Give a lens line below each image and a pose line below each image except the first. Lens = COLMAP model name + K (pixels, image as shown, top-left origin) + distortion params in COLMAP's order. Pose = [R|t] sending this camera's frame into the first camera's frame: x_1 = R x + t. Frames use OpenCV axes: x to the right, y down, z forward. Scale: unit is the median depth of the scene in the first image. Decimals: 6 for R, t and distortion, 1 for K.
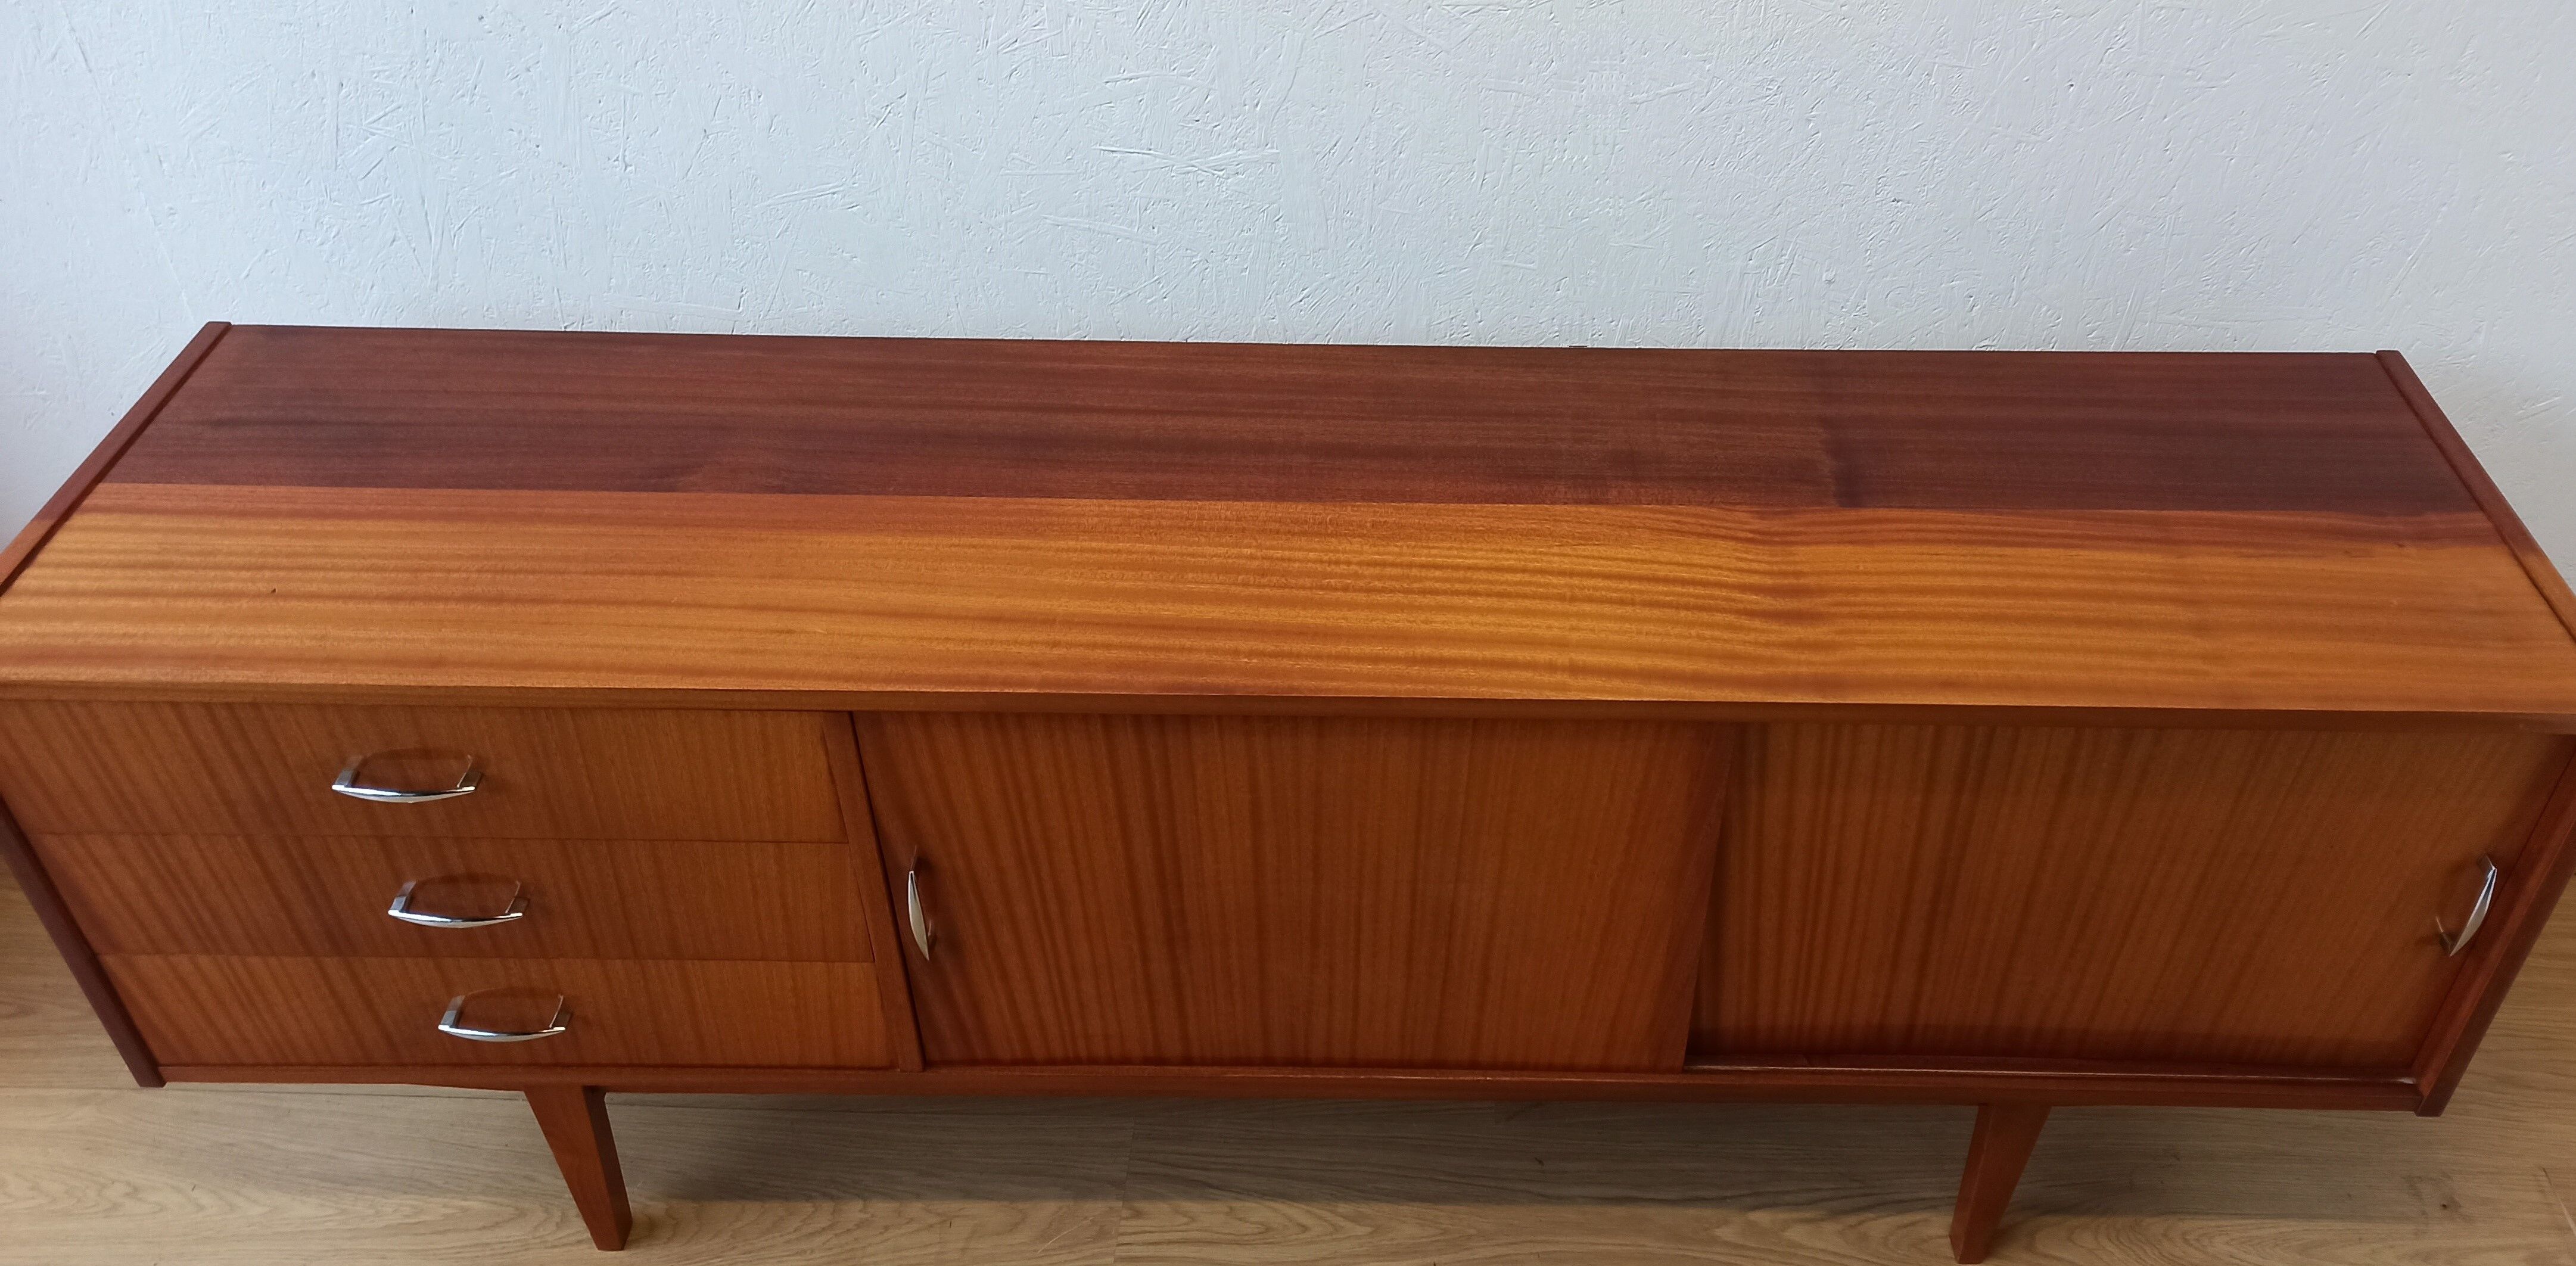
lens RADIAL K [[2020.3, 0, 1375.2], [0, 2020.3, 634.5], [0, 0, 1]] dist [0.075518, -0.088075]
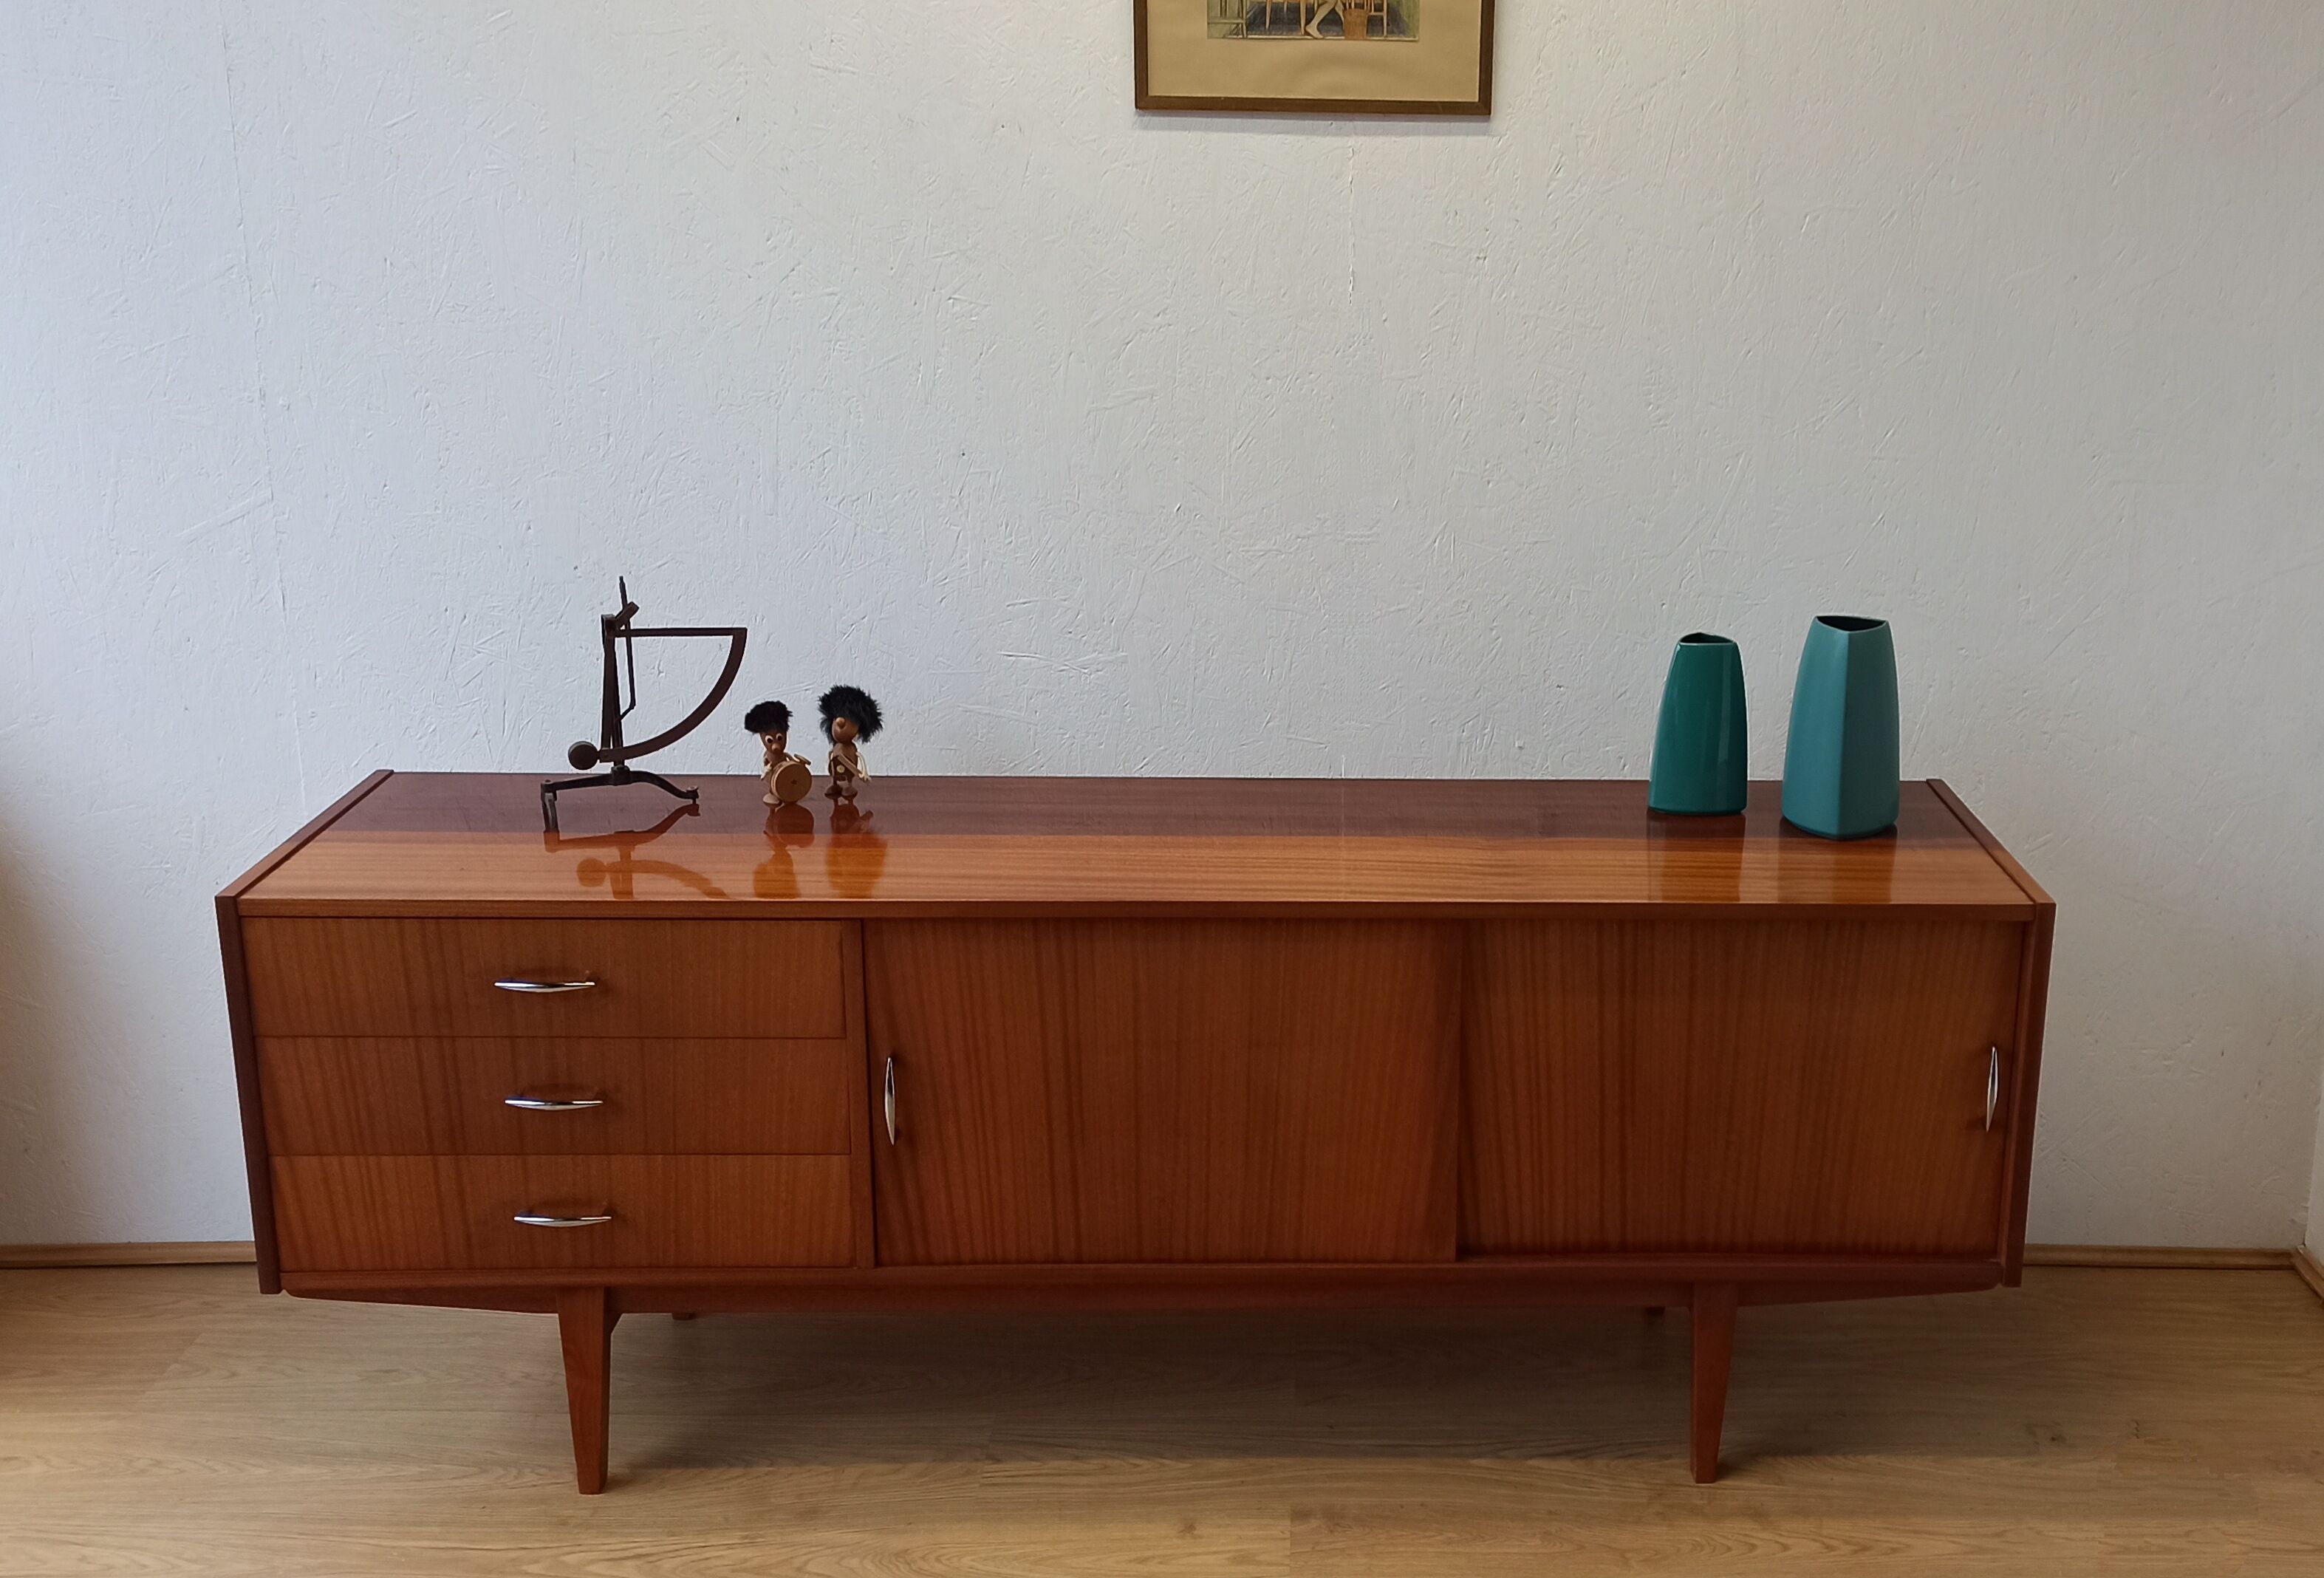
lens RADIAL K [[2516.9, 0, 1388.1], [0, 2516.9, 784.8], [0, 0, 1]] dist [0.088661, -0.124457]
pose [[0.998743, -0.005583, 0.049814, 0.029931], [0.024641, 0.920096, -0.390917, 0.620259], [-0.043651, 0.391653, 0.919077, -0.684655]]
